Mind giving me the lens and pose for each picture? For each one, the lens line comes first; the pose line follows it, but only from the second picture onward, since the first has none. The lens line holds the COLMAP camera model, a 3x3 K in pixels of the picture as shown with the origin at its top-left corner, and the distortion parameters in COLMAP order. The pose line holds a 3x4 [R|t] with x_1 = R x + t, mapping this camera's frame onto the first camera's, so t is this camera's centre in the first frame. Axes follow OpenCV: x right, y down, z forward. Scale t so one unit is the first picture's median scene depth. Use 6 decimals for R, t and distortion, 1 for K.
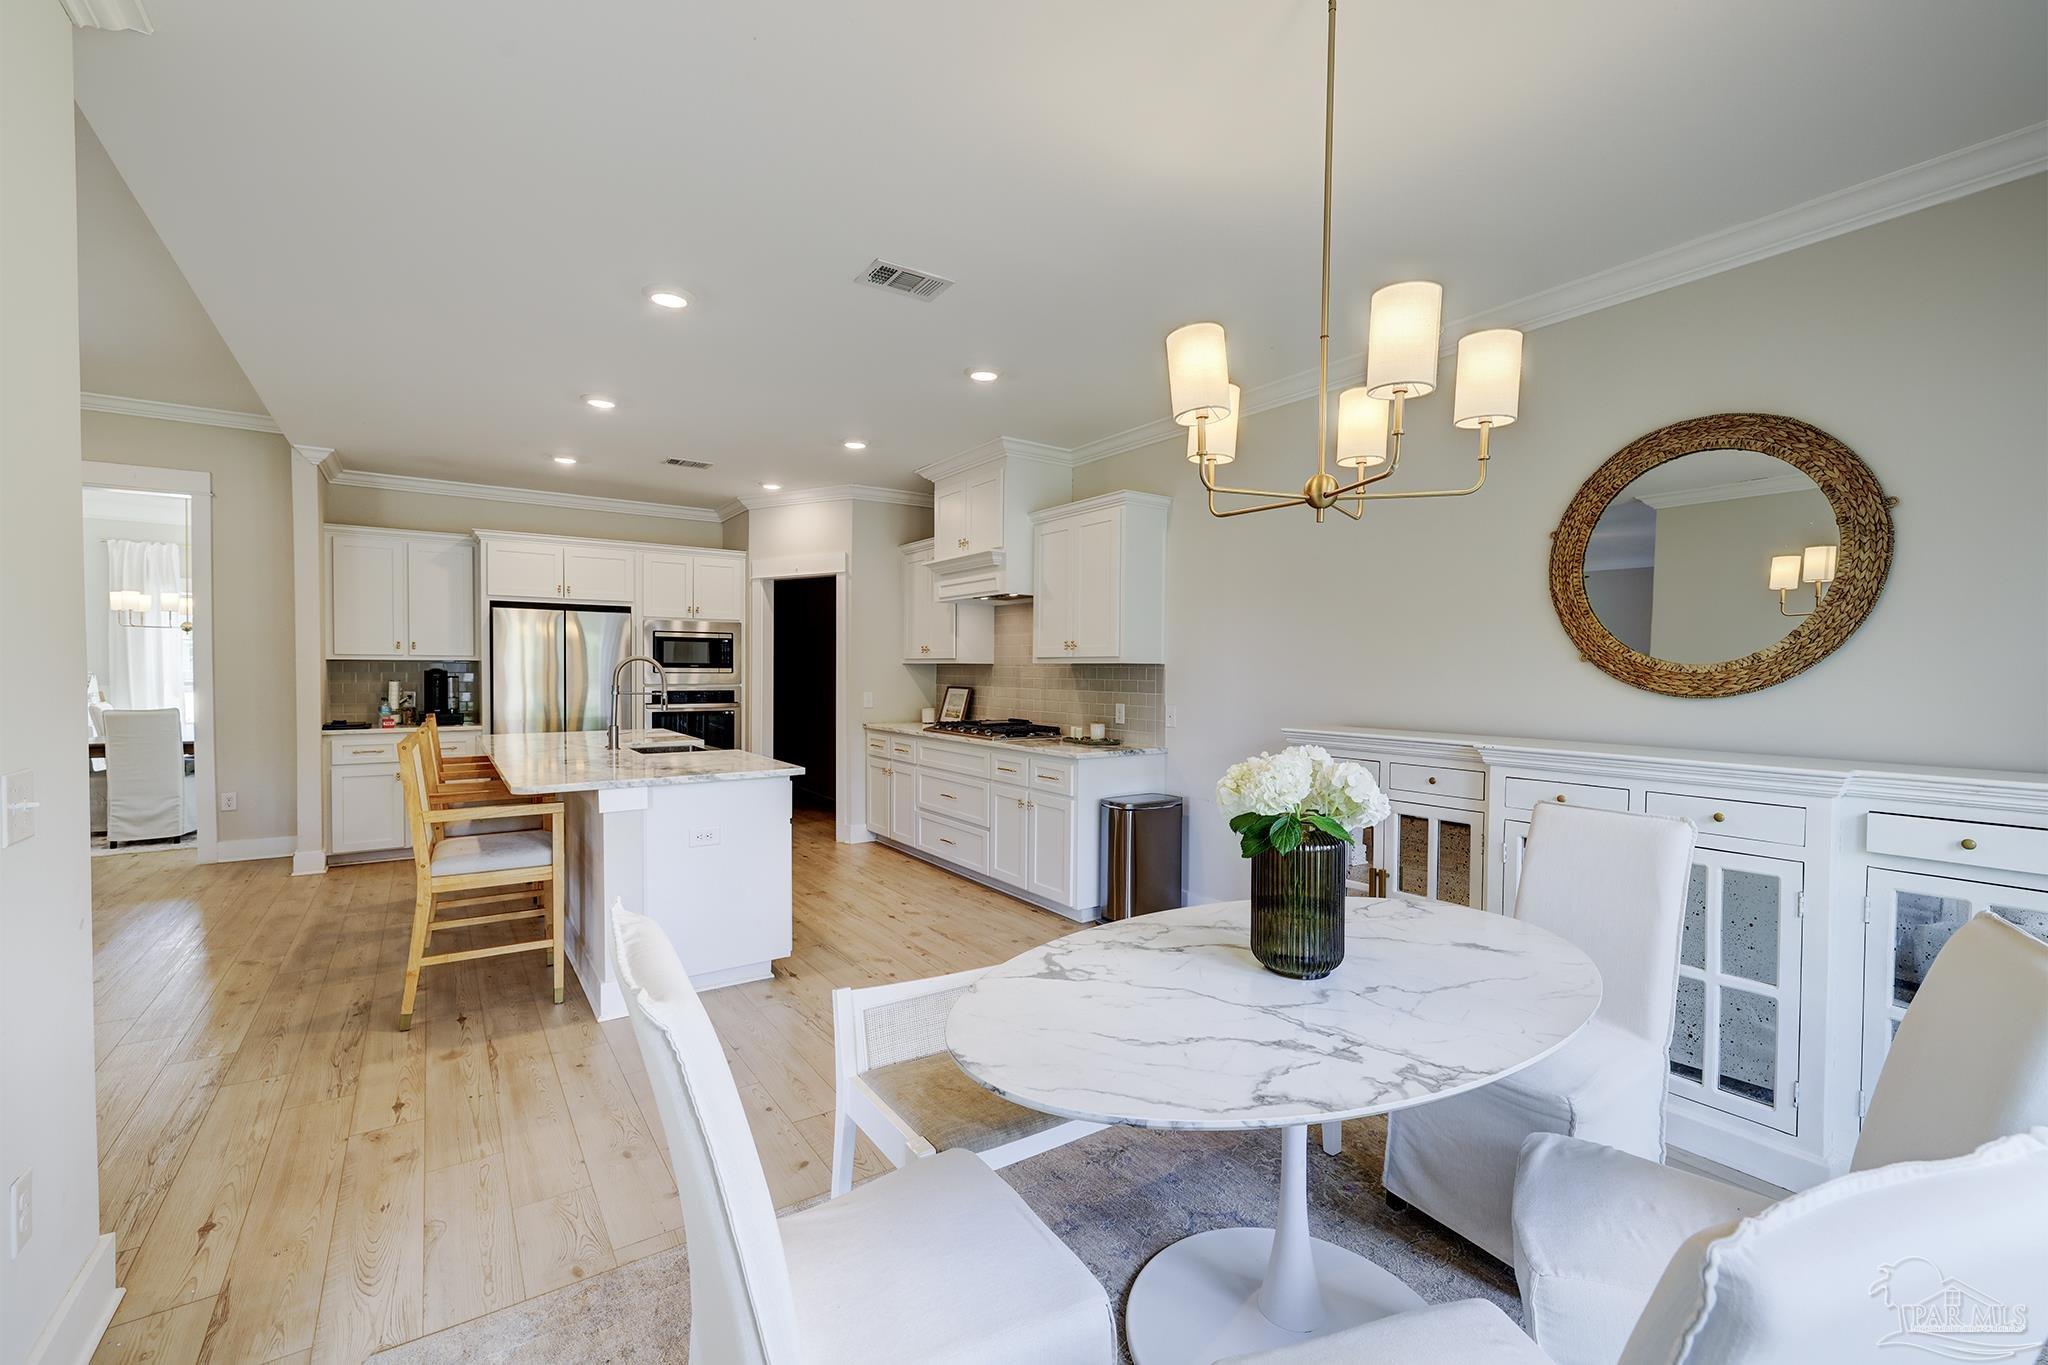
lens RADIAL K [[852.3, 0, 1024.0], [0, 852.3, 682.5], [0, 0, 1]] dist [0.024324, 0.000228]
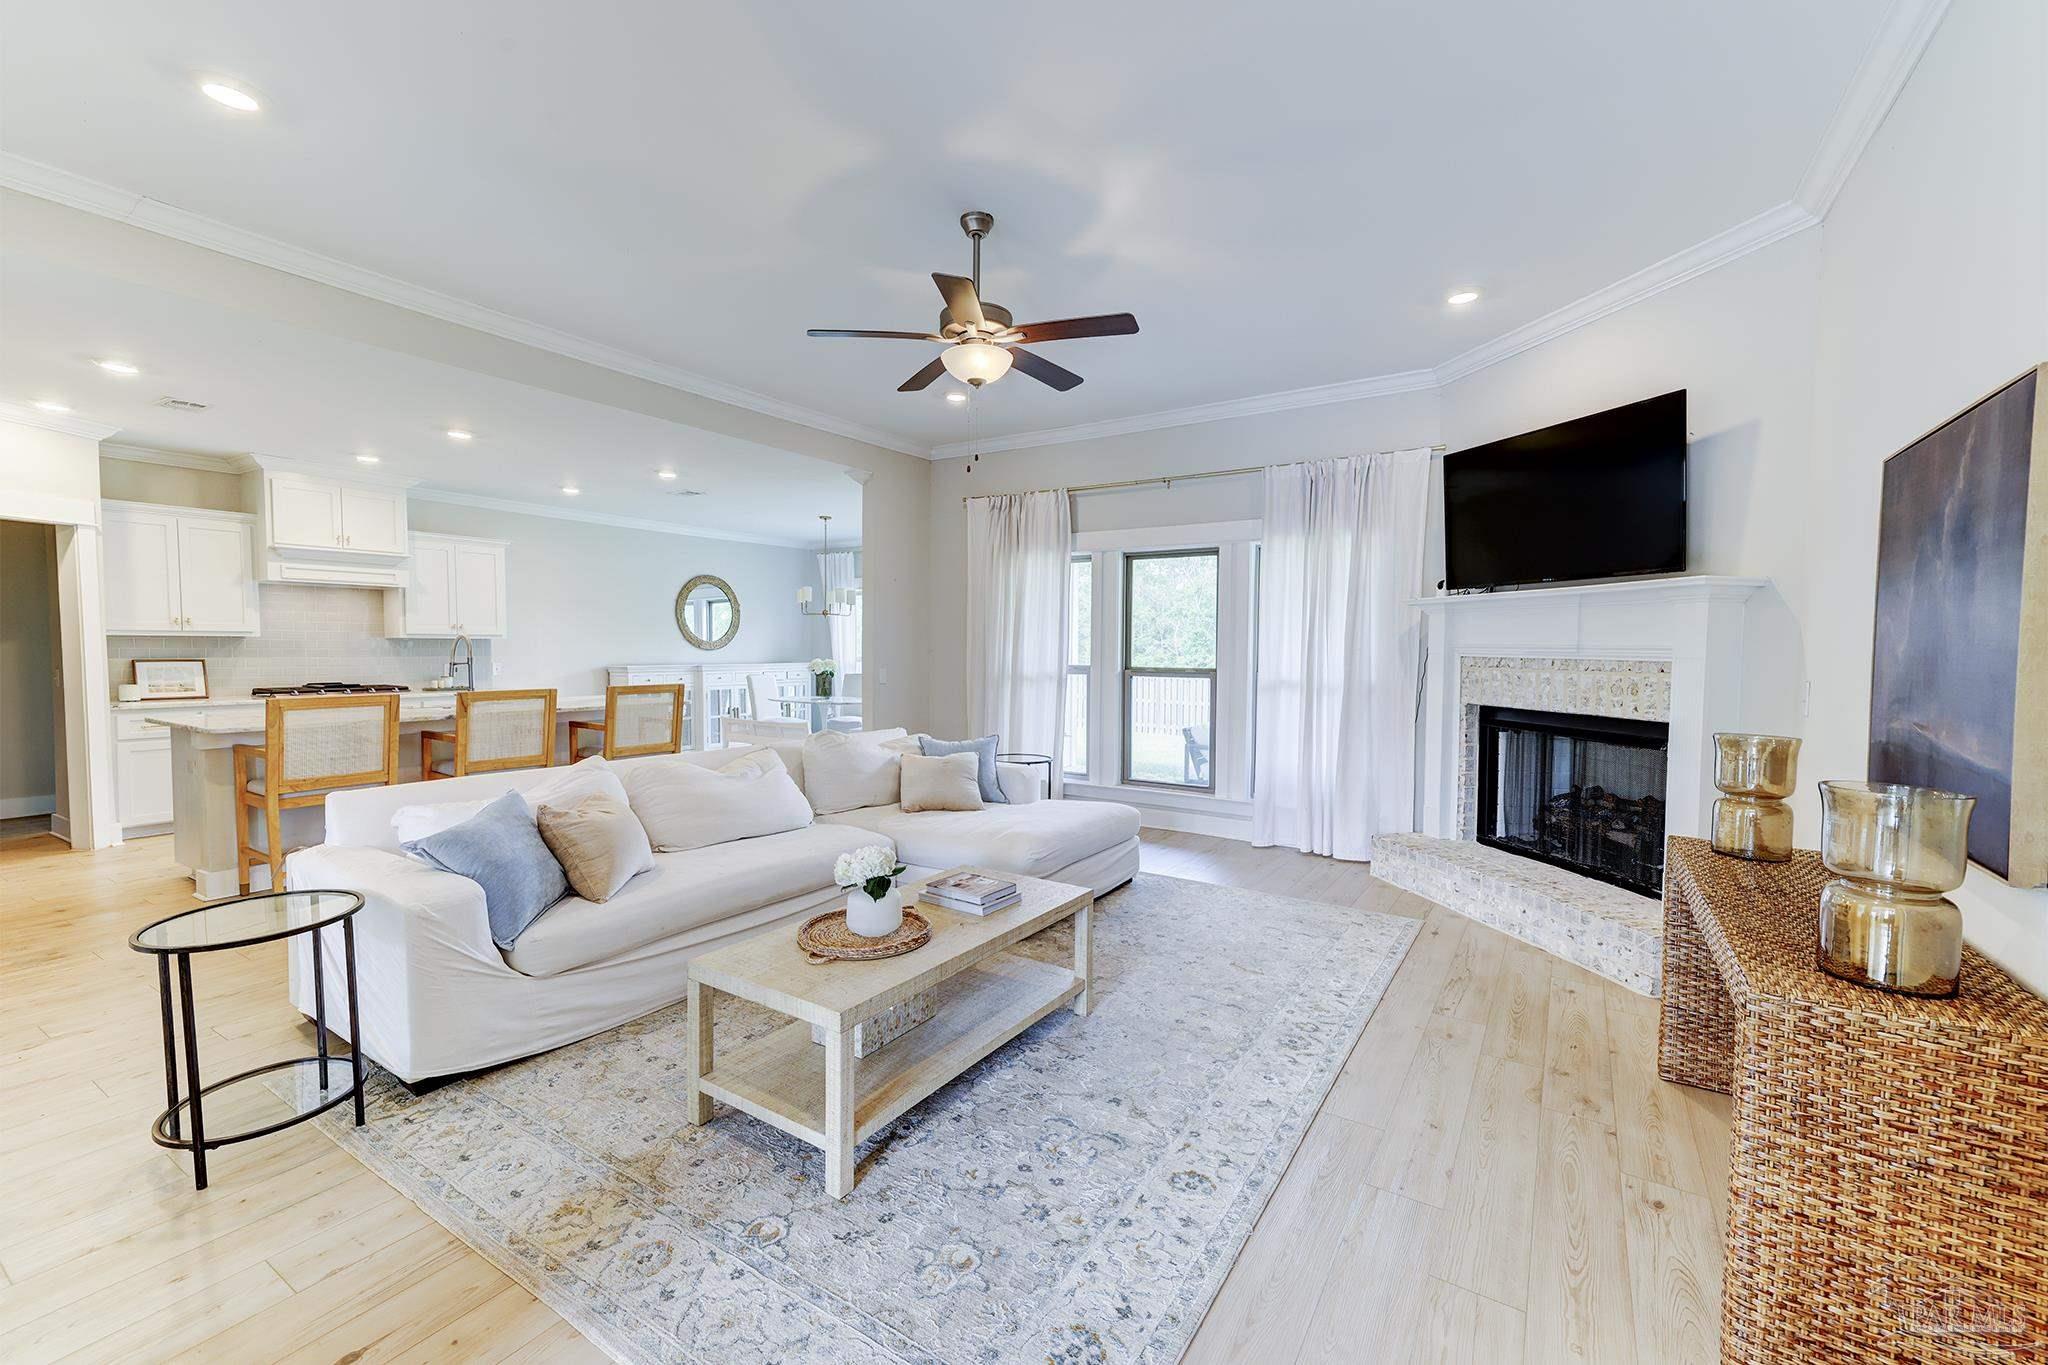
lens RADIAL K [[852.3, 0, 1024.0], [0, 852.3, 682.5], [0, 0, 1]] dist [0.024324, 0.000228]
pose [[-0.377249, -0.045990, 0.924969, -1.776447], [0.008454, 0.998554, 0.053096, -0.016410], [-0.926073, 0.027850, -0.376315, 0.654003]]
